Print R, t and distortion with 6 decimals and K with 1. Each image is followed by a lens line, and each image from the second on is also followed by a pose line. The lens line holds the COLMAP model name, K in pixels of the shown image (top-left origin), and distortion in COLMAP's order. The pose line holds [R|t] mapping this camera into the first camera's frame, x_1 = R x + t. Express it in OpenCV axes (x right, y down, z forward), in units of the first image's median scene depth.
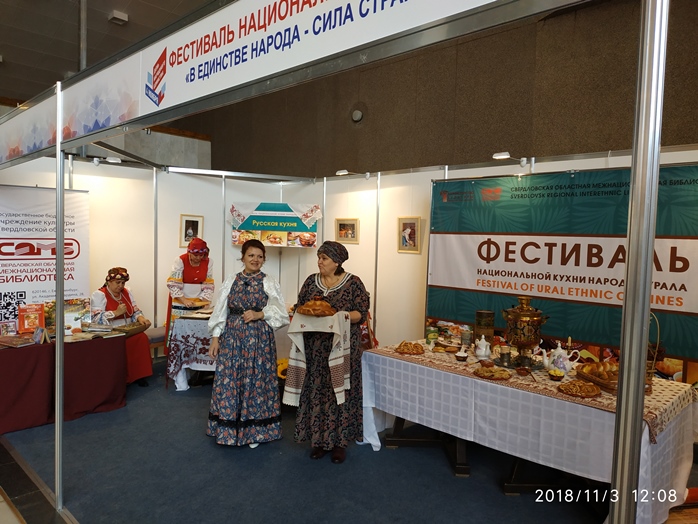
lens RADIAL K [[502.3, 0, 347.0], [0, 502.3, 262.7], [0, 0, 1]] dist [0.027982, -0.051577]
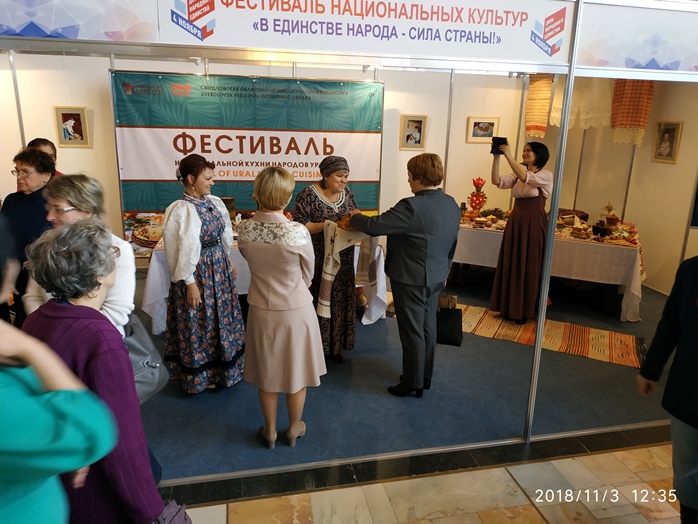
lens RADIAL K [[502.3, 0, 350.3], [0, 502.3, 259.5], [0, 0, 1]] dist [0.027982, -0.051577]
pose [[0.560514, -0.235255, 0.794027, -0.472922], [0.033155, 0.964408, 0.262331, -0.058275], [-0.827481, -0.120714, 0.548364, 0.054871]]
